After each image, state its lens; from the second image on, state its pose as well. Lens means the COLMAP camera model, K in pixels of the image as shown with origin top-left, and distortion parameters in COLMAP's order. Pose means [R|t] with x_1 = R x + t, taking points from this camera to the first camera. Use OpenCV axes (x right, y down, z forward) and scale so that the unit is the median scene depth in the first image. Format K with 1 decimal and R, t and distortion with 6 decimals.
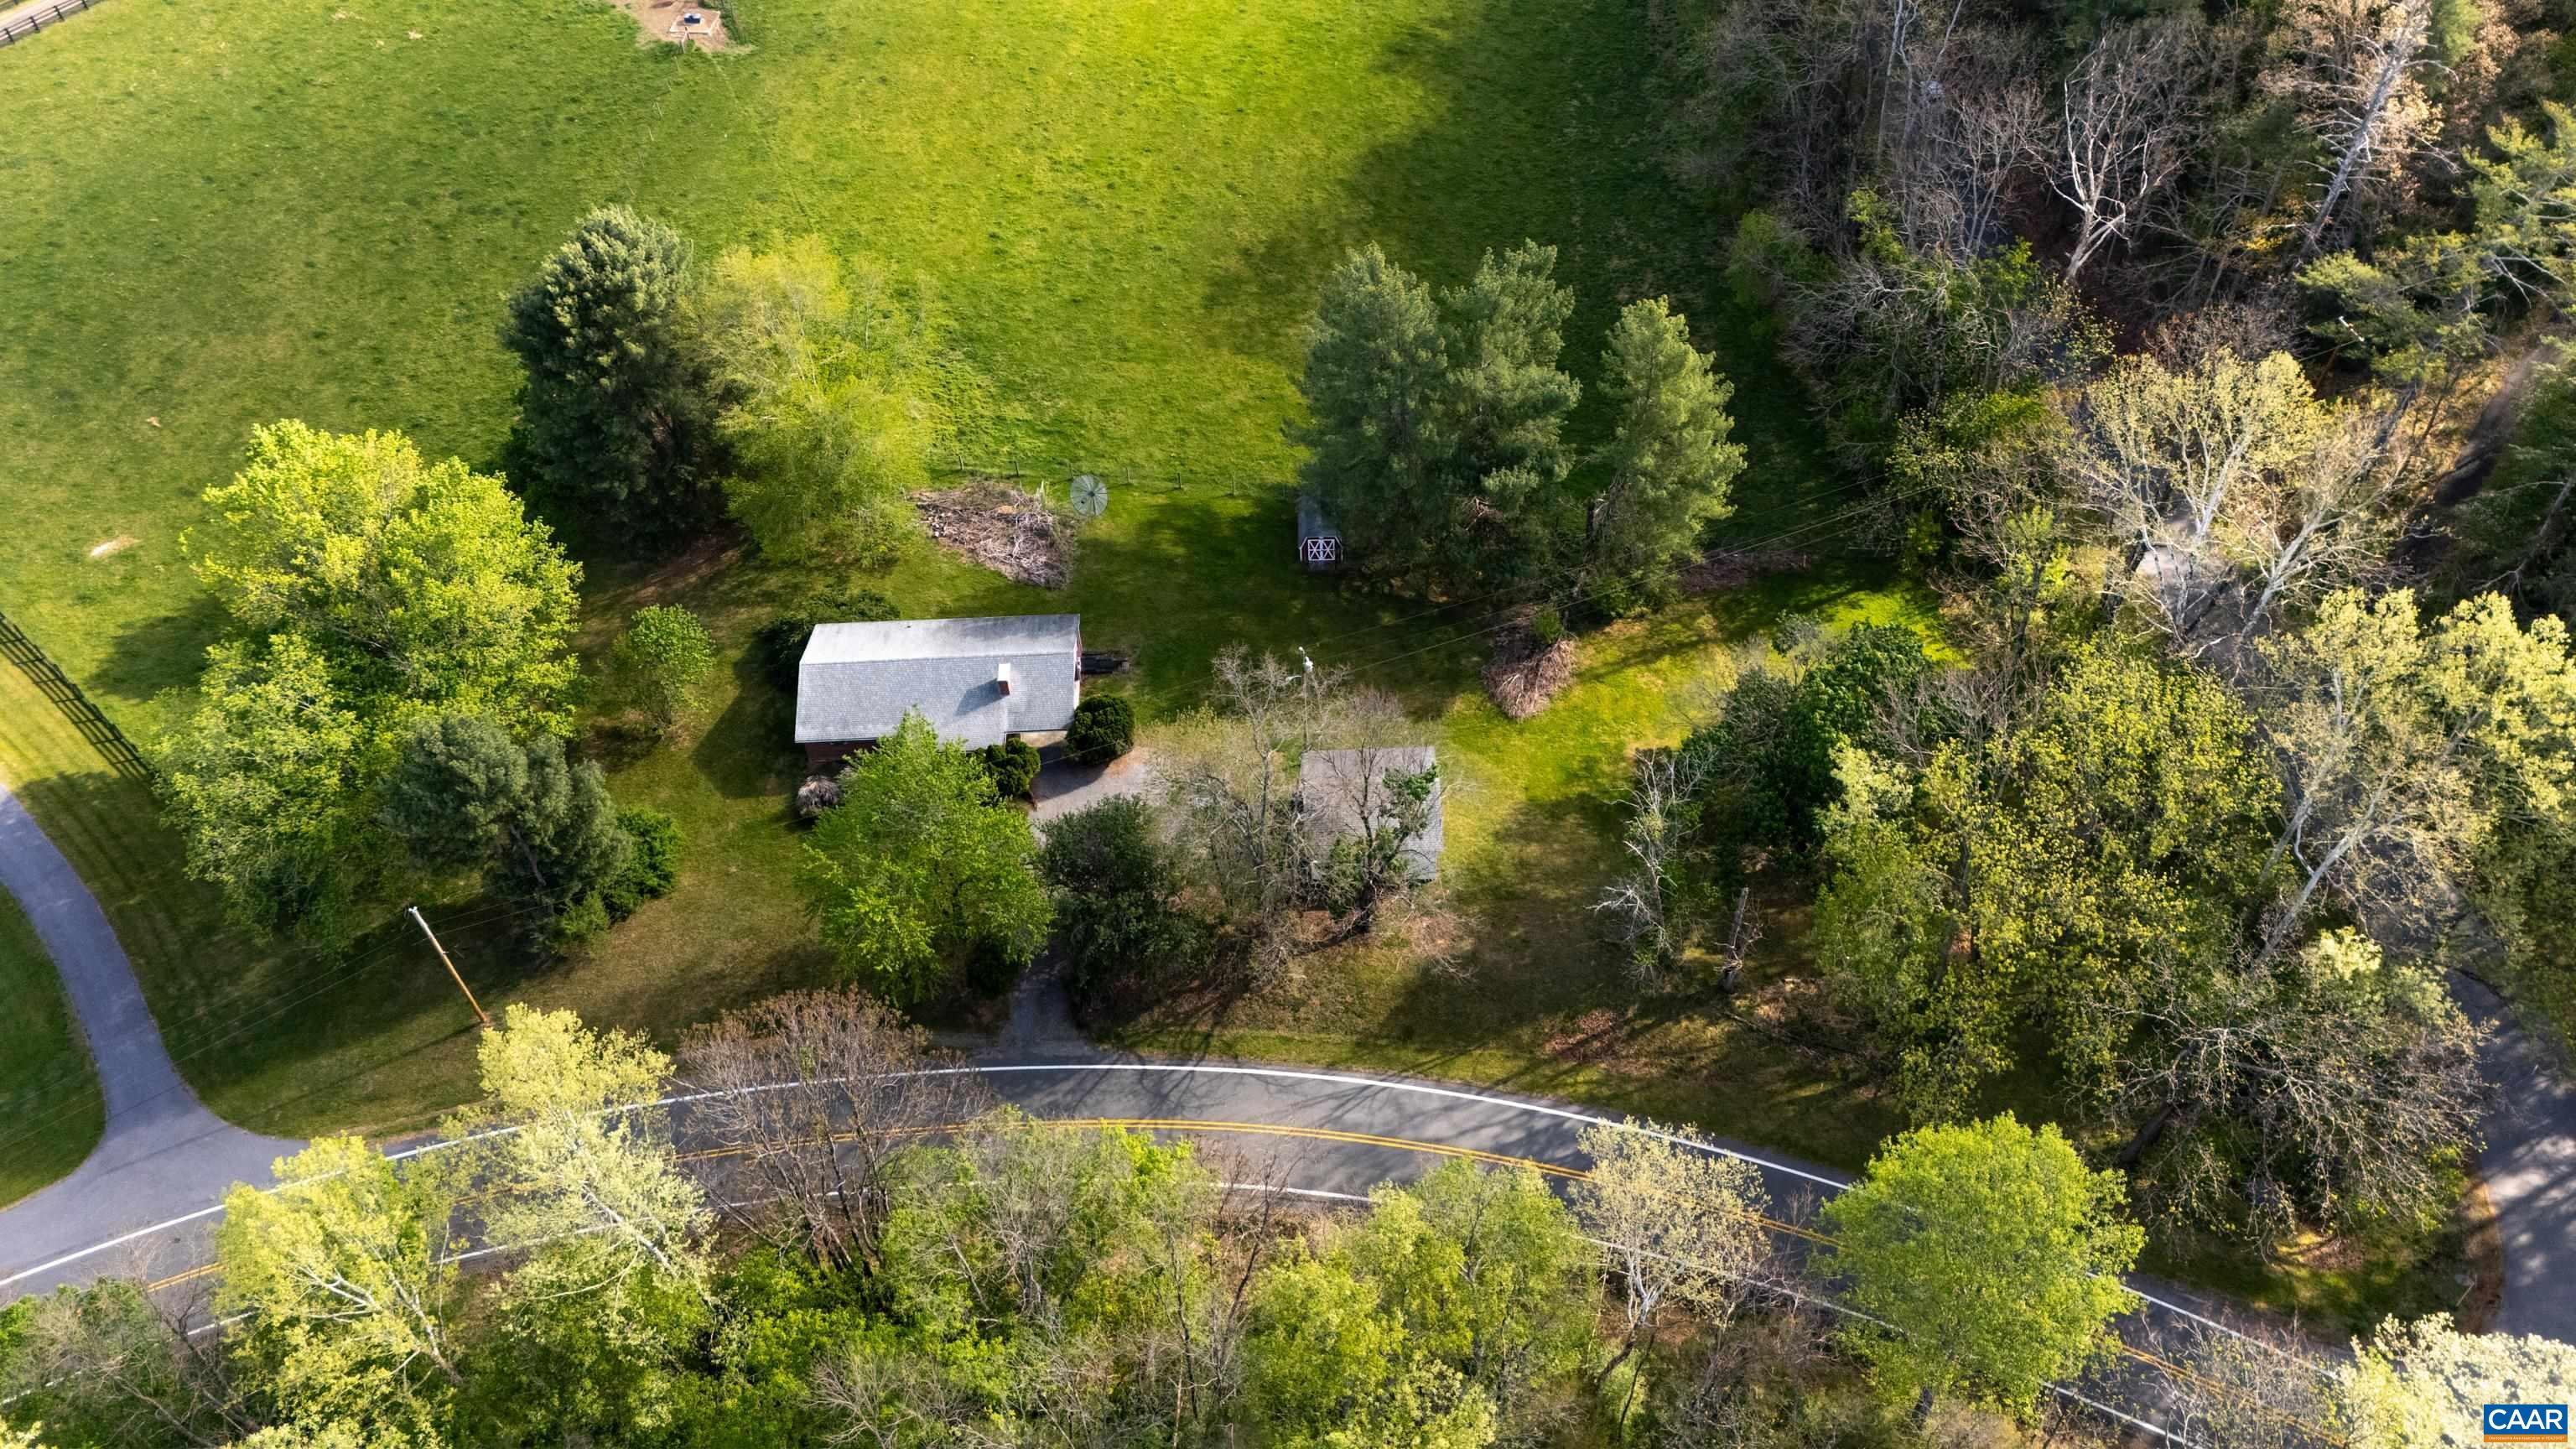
lens RADIAL K [[1902.4, 0, 1288.0], [0, 1902.4, 724.5], [0, 0, 1]] dist [0.070996, -0.059705]
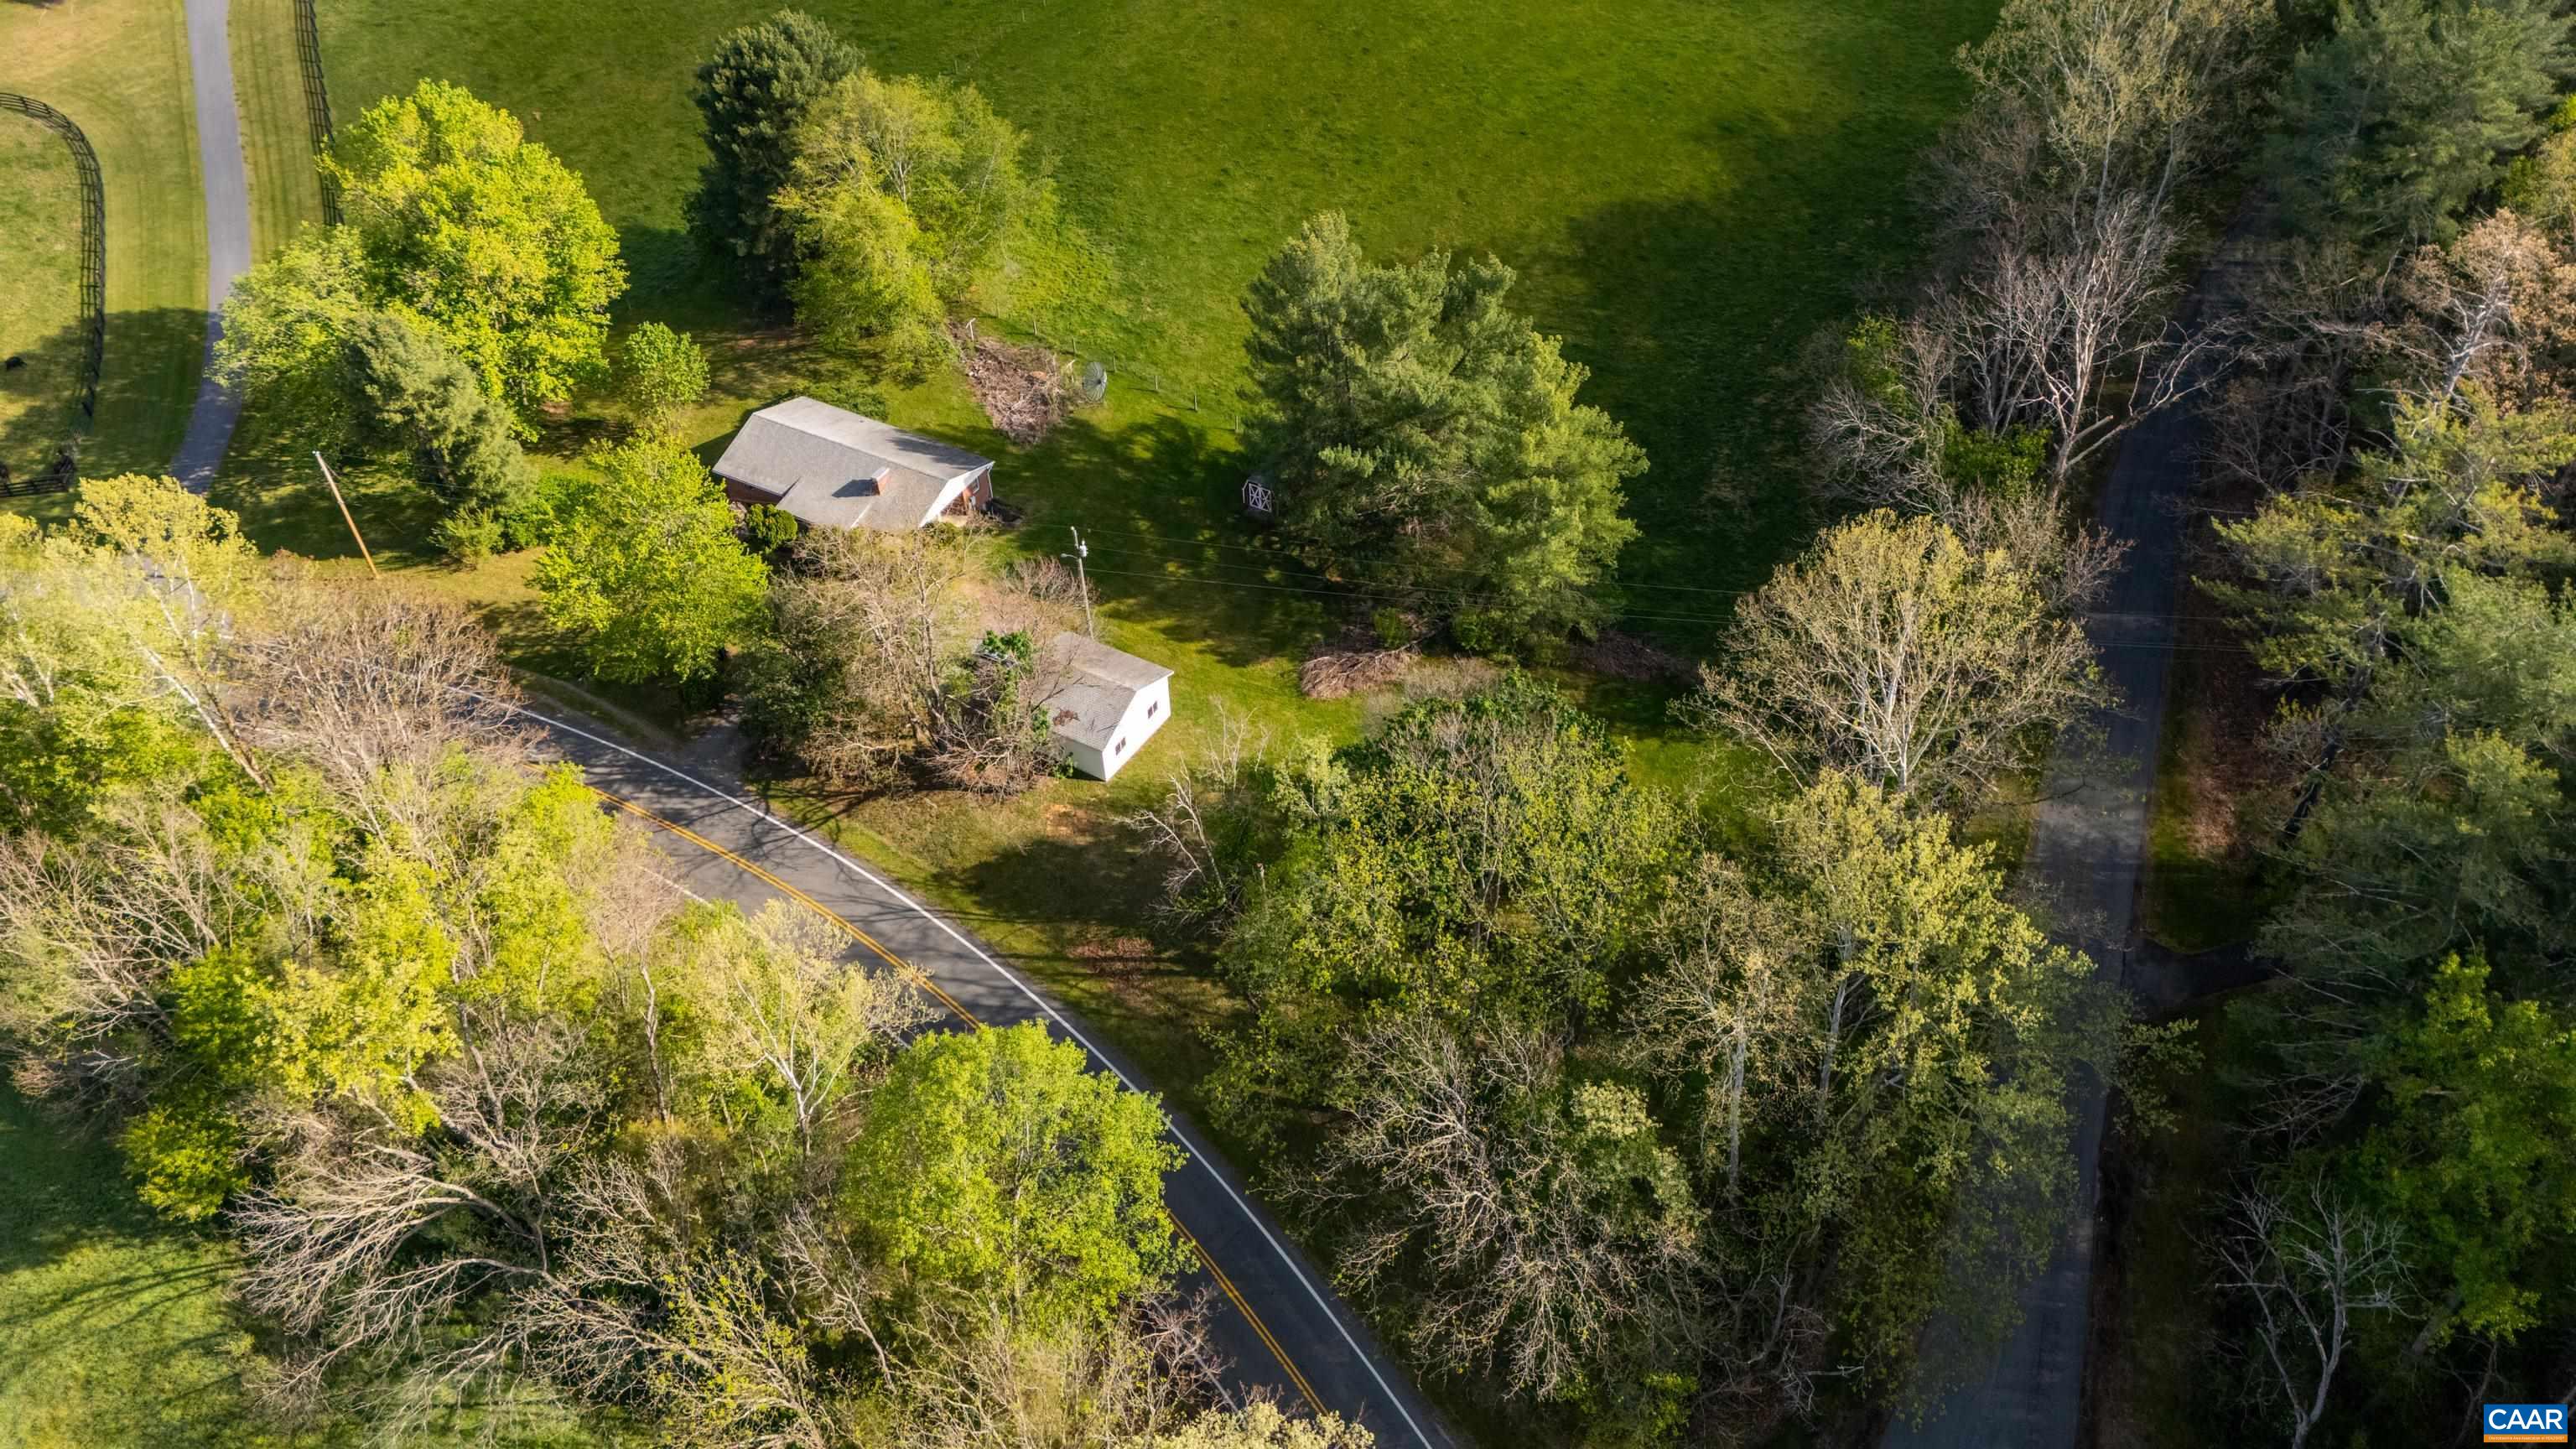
lens RADIAL K [[1902.4, 0, 1288.0], [0, 1902.4, 724.5], [0, 0, 1]] dist [0.070996, -0.059705]
pose [[0.858806, 0.364445, -0.360045, 0.453292], [-0.381205, 0.924121, 0.026136, -0.010635], [0.342250, 0.114806, 0.932569, 0.051876]]
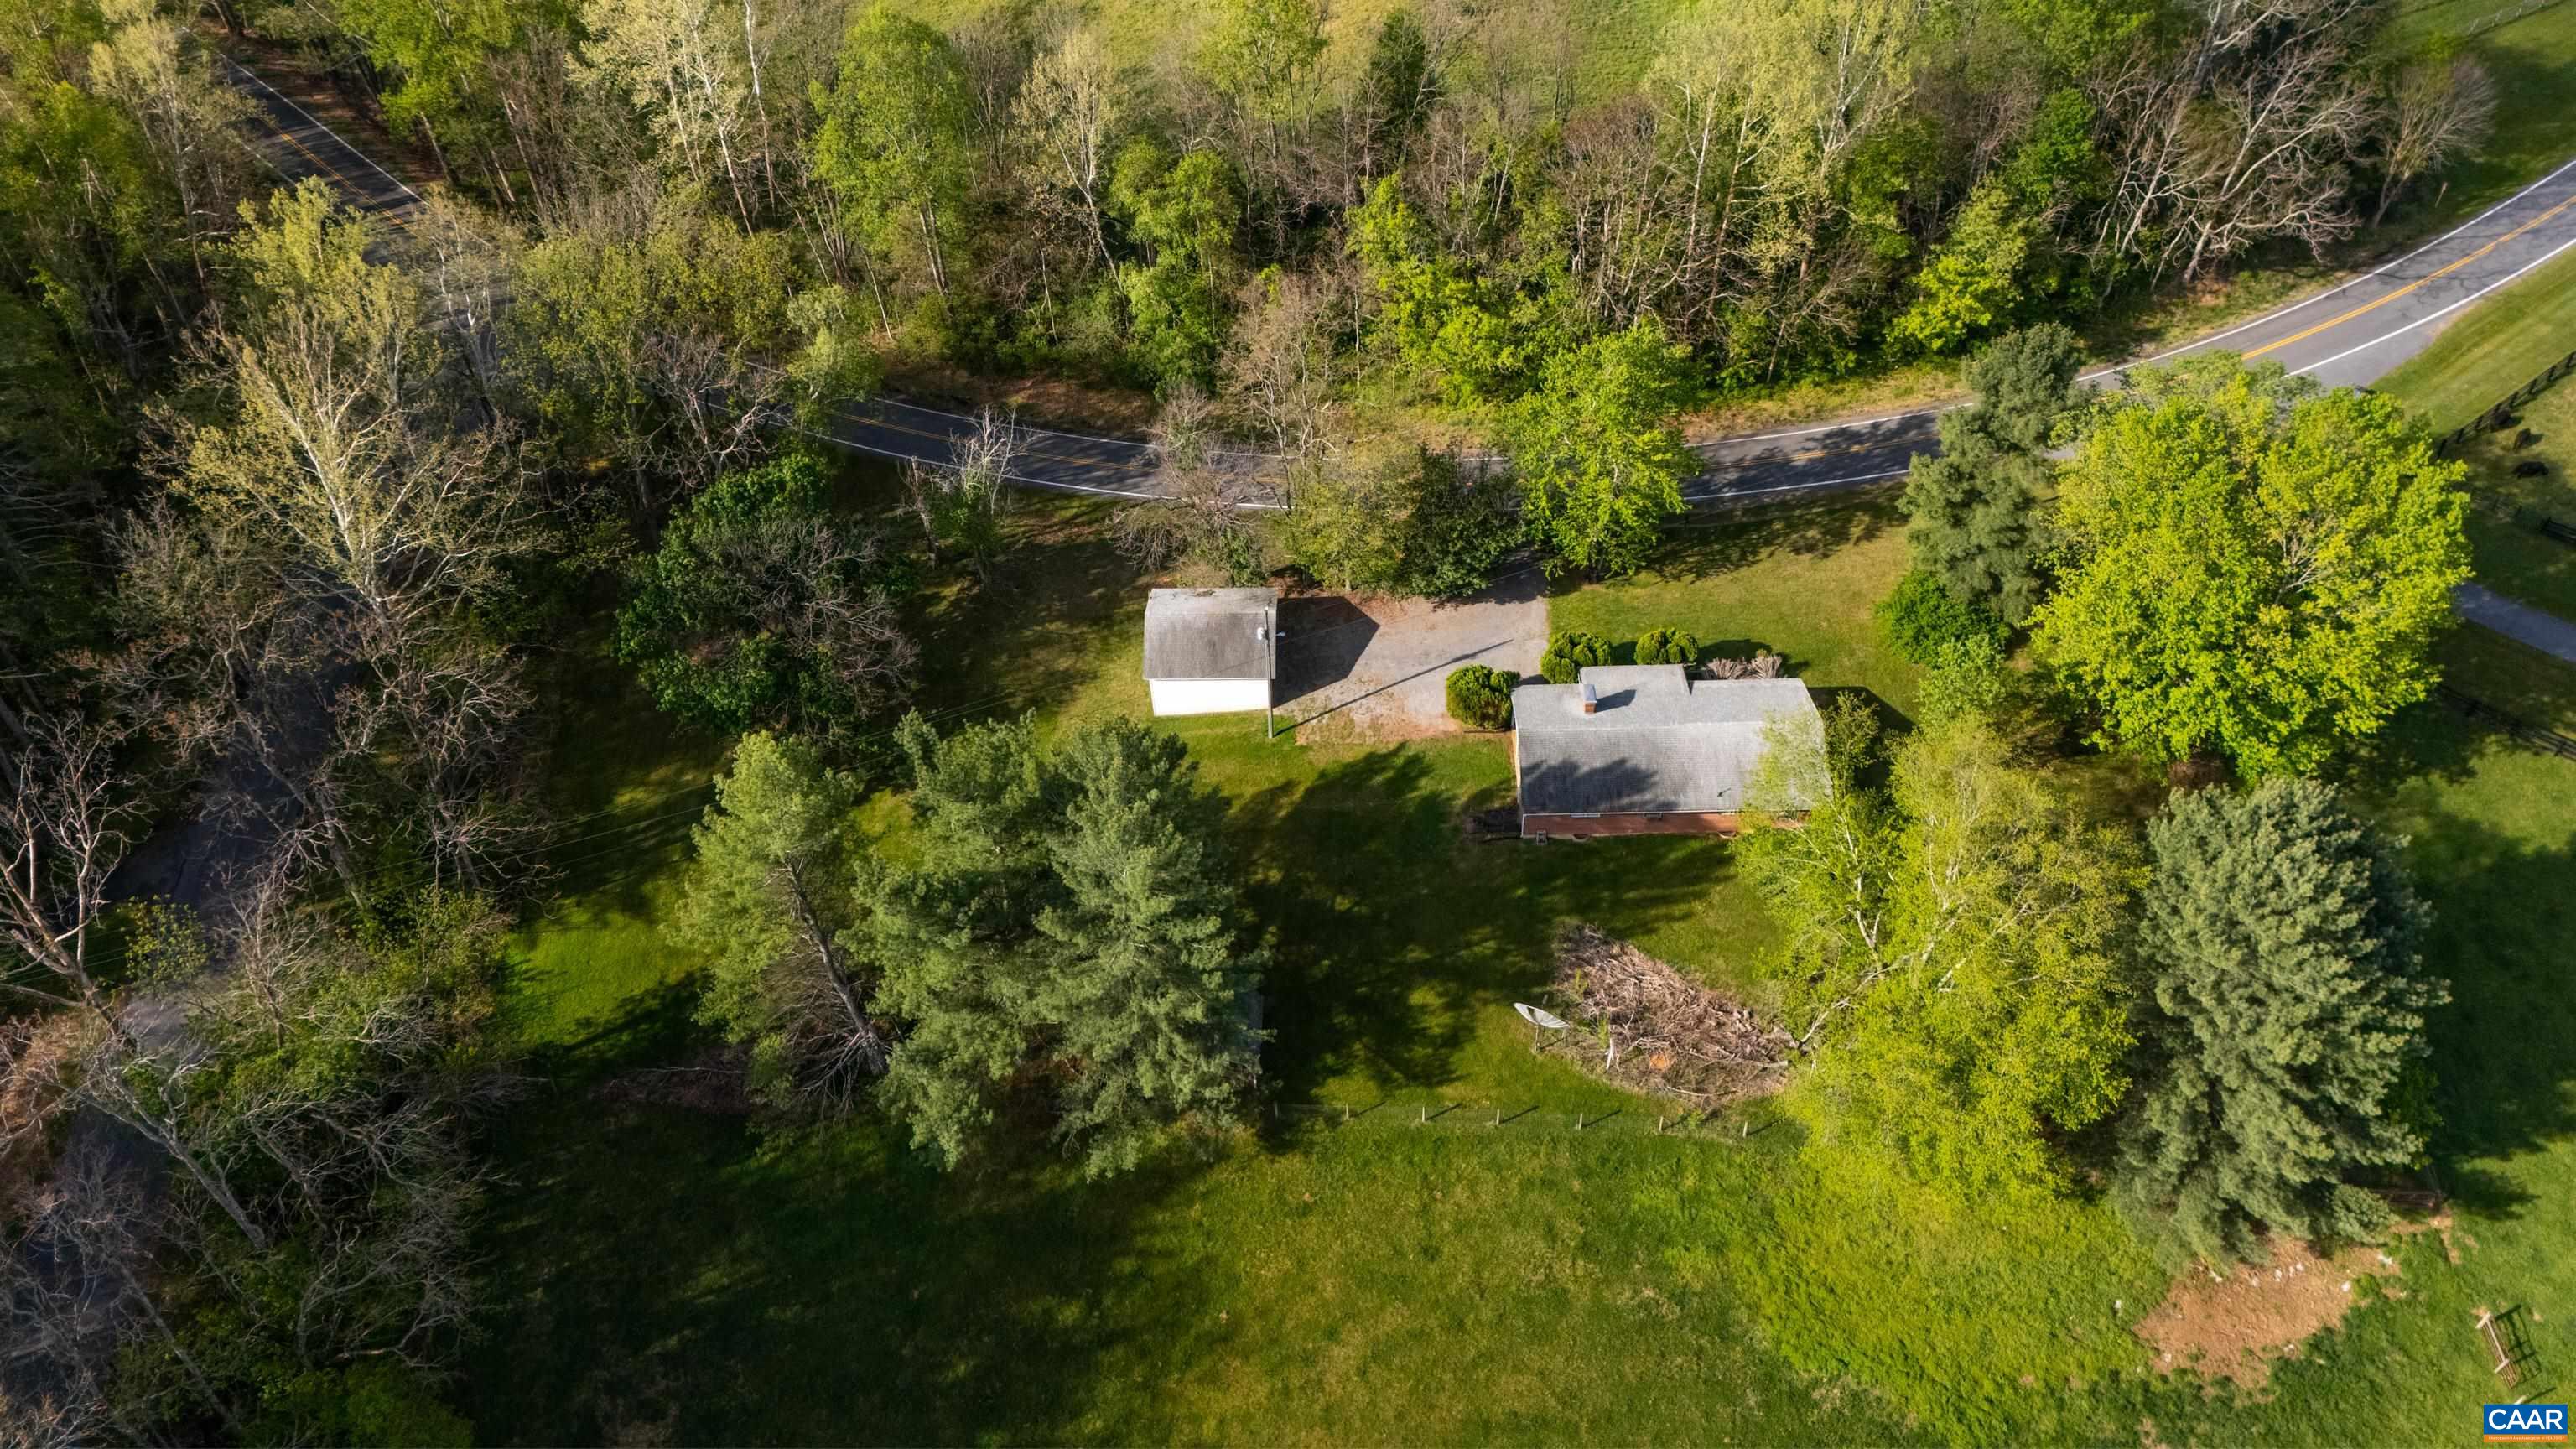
lens RADIAL K [[1890.7, 0, 1294.6], [0, 1890.7, 722.5], [0, 0, 1]] dist [0.076476, -0.055579]
pose [[-0.997773, 0.009520, 0.066018, -0.059470], [0.065003, -0.083083, 0.994420, -0.849283], [0.014952, 0.996497, 0.082279, 0.833732]]
